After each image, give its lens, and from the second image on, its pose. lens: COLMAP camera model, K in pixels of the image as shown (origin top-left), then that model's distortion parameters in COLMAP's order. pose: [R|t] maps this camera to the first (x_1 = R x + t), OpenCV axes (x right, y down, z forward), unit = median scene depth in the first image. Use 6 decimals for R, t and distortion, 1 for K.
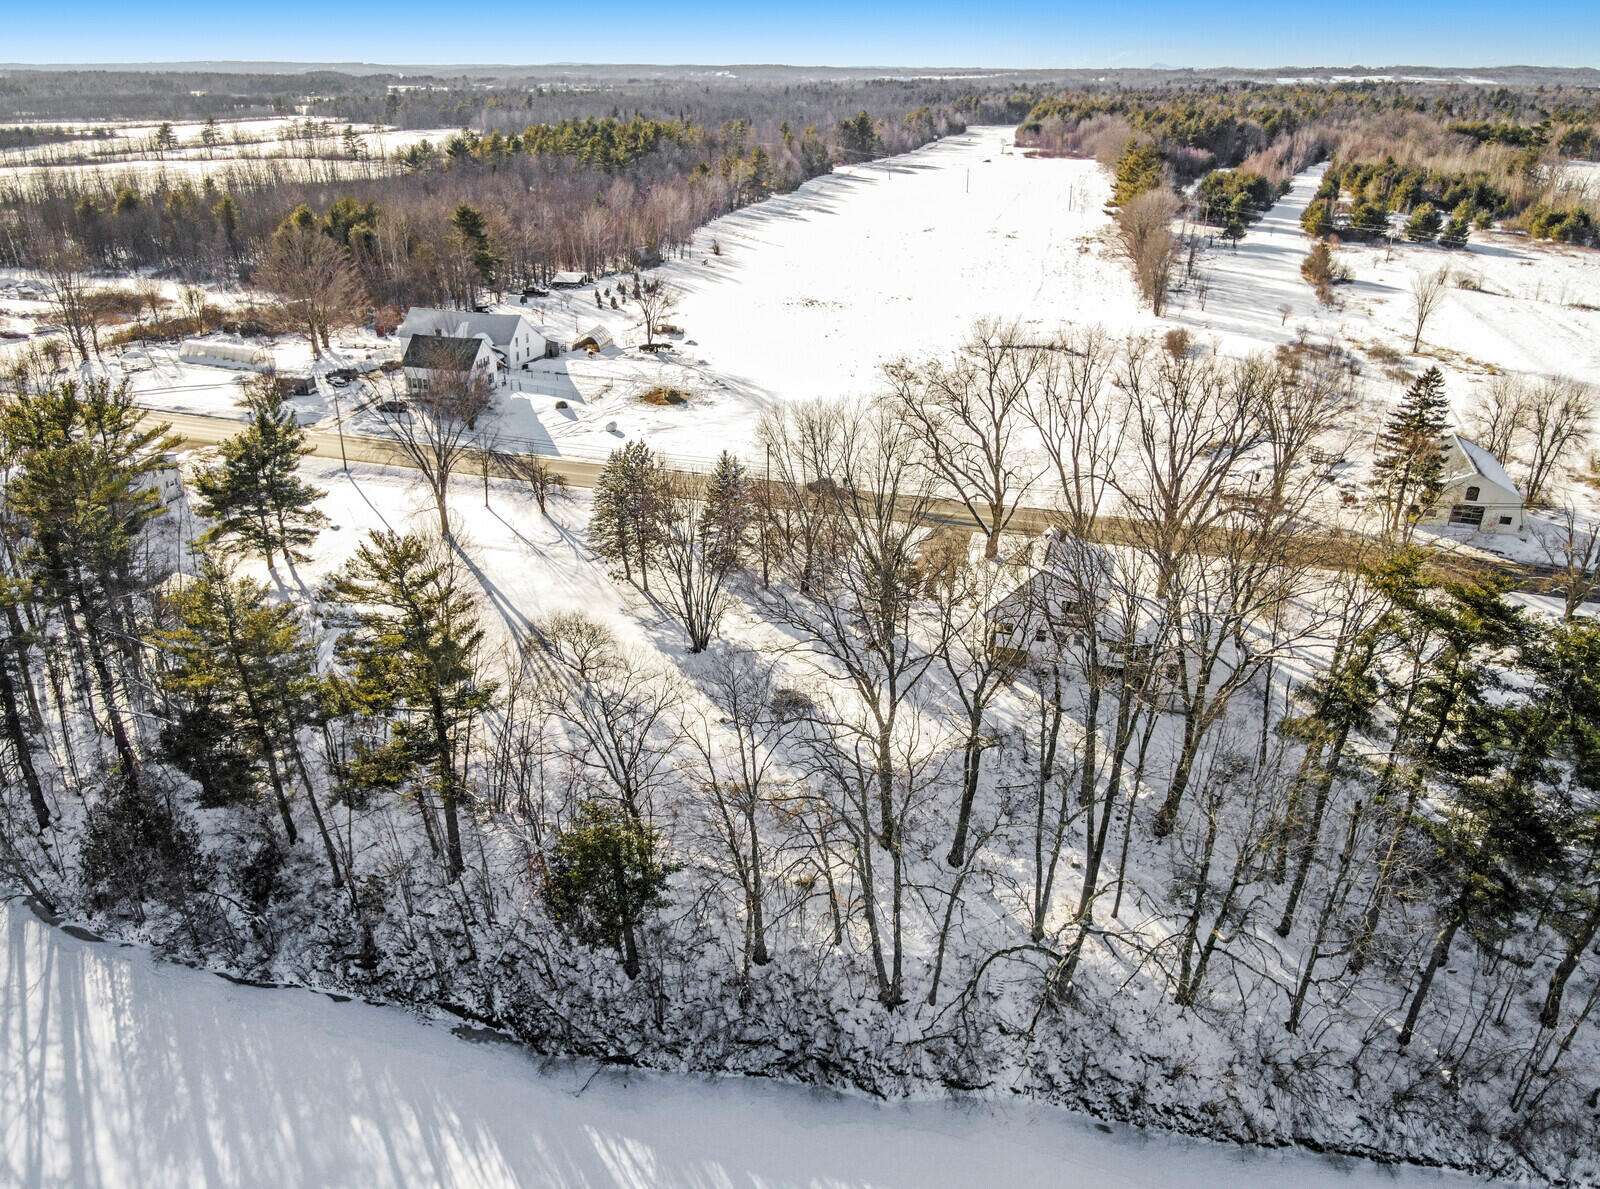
lens RADIAL K [[1157.0, 0, 746.9], [0, 1157.0, 596.1], [0, 0, 1]] dist [0.008767, 0.014774]
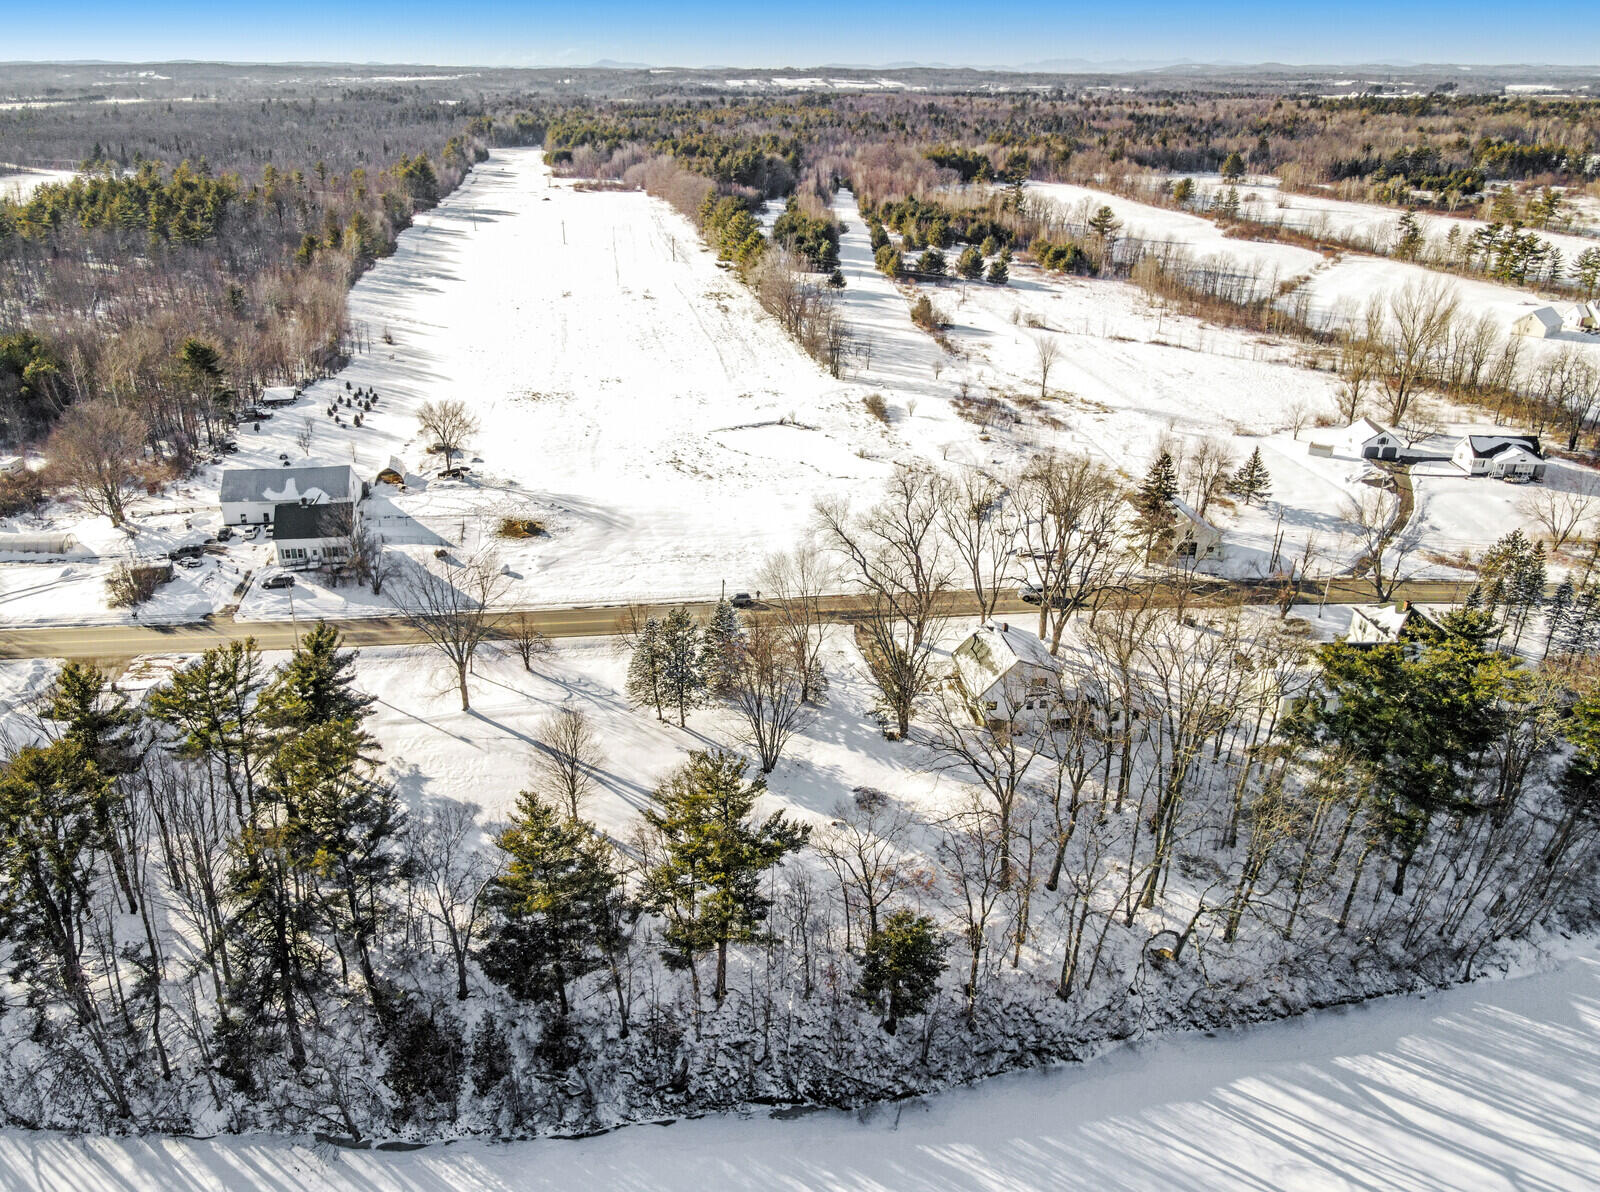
lens RADIAL K [[1157.0, 0, 746.9], [0, 1157.0, 597.6], [0, 0, 1]] dist [0.008767, 0.014774]
pose [[0.921197, -0.169249, 0.350357, -0.270755], [0.171903, 0.984827, 0.023760, -0.098315], [-0.349062, 0.038340, 0.936315, -0.095183]]
